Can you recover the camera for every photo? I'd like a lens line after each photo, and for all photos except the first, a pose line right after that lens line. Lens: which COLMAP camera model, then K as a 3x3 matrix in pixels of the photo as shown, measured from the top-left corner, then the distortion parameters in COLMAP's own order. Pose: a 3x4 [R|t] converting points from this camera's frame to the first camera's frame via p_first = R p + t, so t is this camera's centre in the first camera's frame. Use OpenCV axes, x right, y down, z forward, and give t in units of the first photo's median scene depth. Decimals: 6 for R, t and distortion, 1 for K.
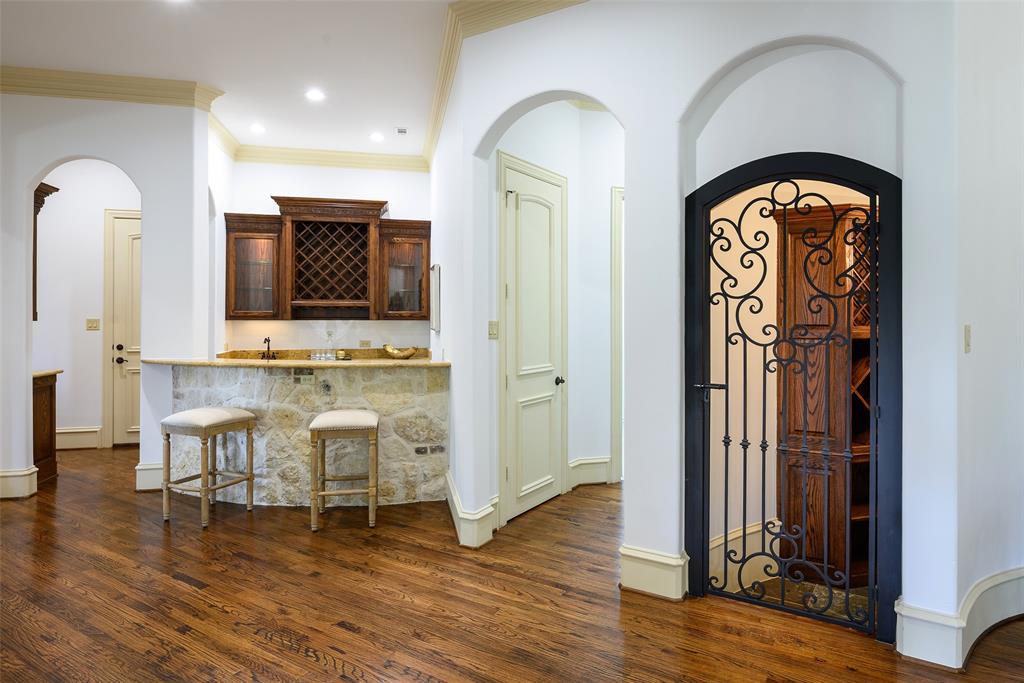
lens RADIAL K [[590.3, 0, 530.7], [0, 590.3, 310.3], [0, 0, 1]] dist [0.001281, 0.000296]
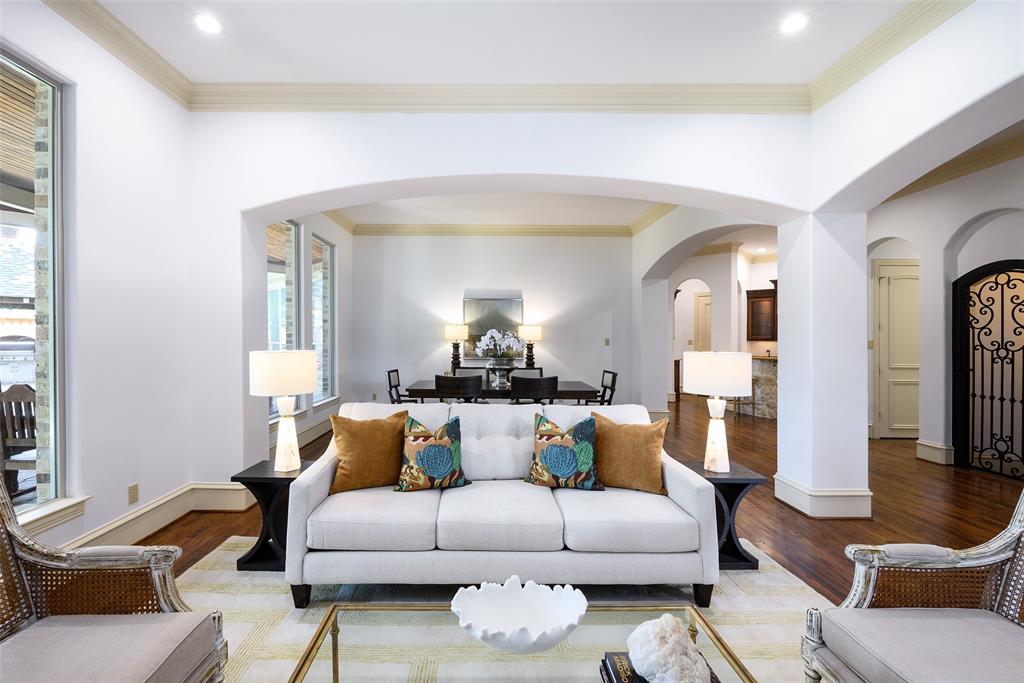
lens RADIAL K [[455.1, 0, 487.9], [0, 455.1, 337.4], [0, 0, 1]] dist [0.002811, 0.000253]
pose [[0.525044, 0.000011, -0.851075, 0.610313], [-0.000927, 0.999999, -0.000559, 0.010199], [0.851075, 0.001082, 0.525043, -1.024663]]
